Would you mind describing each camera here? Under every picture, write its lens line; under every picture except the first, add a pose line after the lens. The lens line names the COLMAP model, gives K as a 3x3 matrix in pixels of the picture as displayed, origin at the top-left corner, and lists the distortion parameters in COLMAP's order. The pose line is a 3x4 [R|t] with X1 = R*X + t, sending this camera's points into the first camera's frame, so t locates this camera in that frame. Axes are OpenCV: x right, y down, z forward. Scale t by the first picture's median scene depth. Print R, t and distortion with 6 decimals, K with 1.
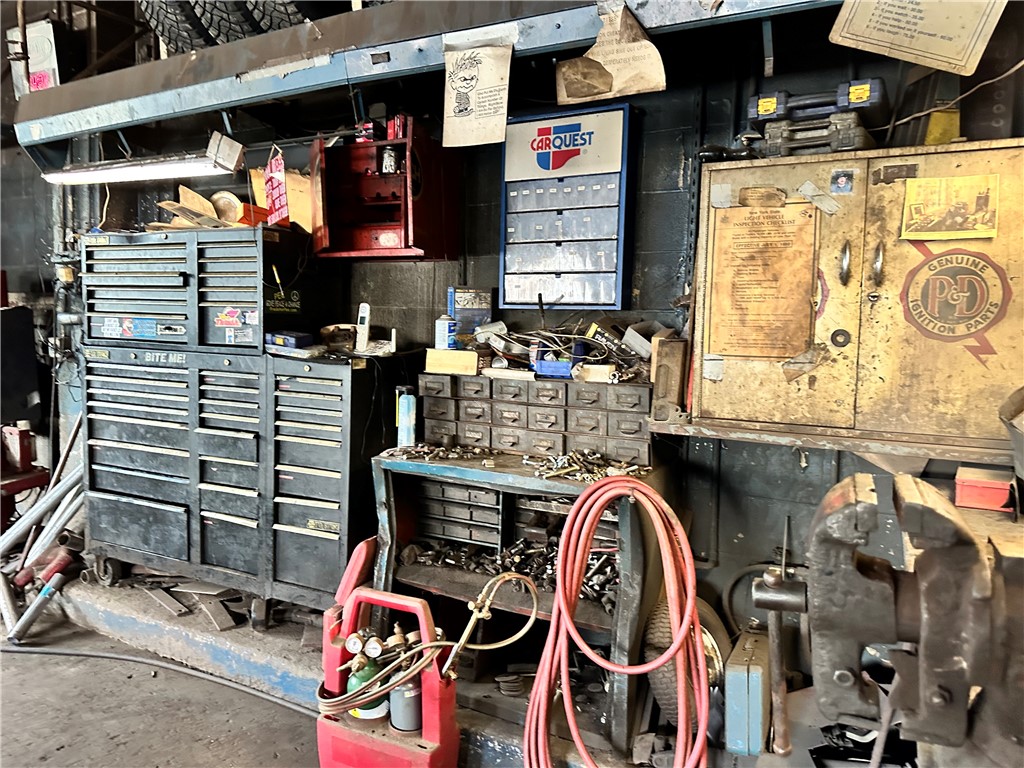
lens RADIAL K [[726.4, 0, 512.0], [0, 726.4, 384.0], [0, 0, 1]] dist [0.093990, -0.115340]
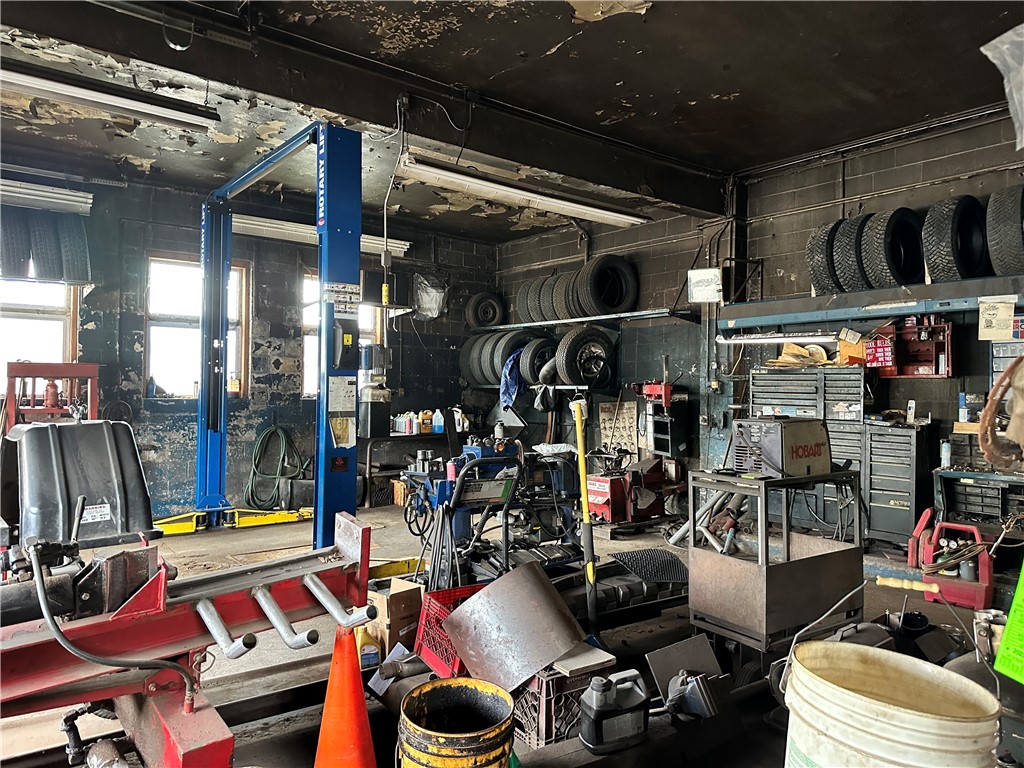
lens RADIAL K [[726.4, 0, 512.0], [0, 726.4, 384.0], [0, 0, 1]] dist [0.093990, -0.115340]
pose [[0.917025, -0.016952, -0.398470, -0.444519], [-0.024679, 0.994770, -0.099115, 0.089632], [0.398066, 0.100725, 0.911810, -1.531803]]
